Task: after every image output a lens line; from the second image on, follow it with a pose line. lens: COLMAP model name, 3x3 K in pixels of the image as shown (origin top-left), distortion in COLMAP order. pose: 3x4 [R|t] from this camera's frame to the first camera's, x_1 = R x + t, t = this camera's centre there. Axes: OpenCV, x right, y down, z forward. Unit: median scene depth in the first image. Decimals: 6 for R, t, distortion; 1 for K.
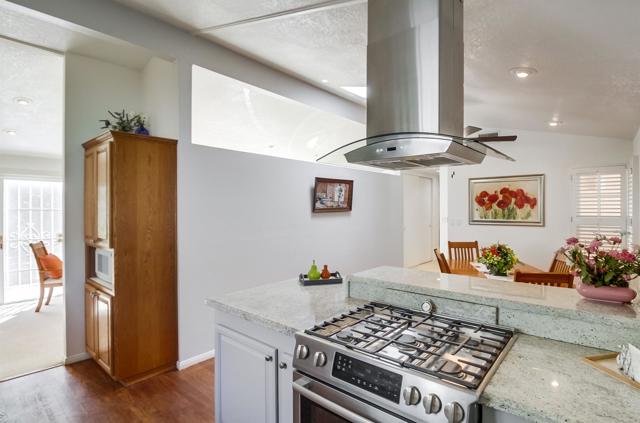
lens RADIAL K [[310.7, 0, 320.0], [0, 310.7, 211.5], [0, 0, 1]] dist [0.001004, -0.000339]
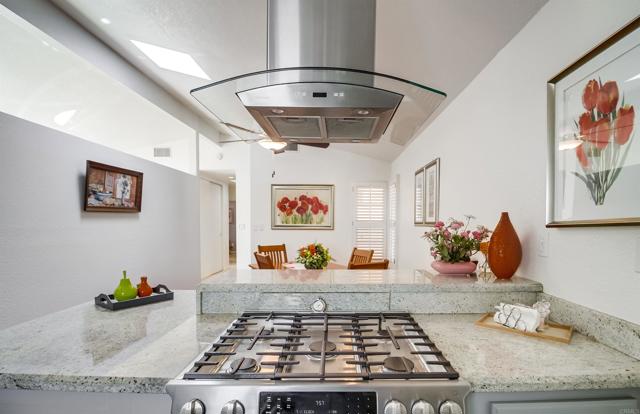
lens RADIAL K [[315.1, 0, 322.2], [0, 315.1, 235.9], [0, 0, 1]] dist [-0.002532, -0.000643]
pose [[0.762541, -0.014008, 0.646788, -0.082996], [-0.010354, 0.999373, 0.033851, 0.034018], [-0.646857, -0.032509, 0.761918, 0.136360]]
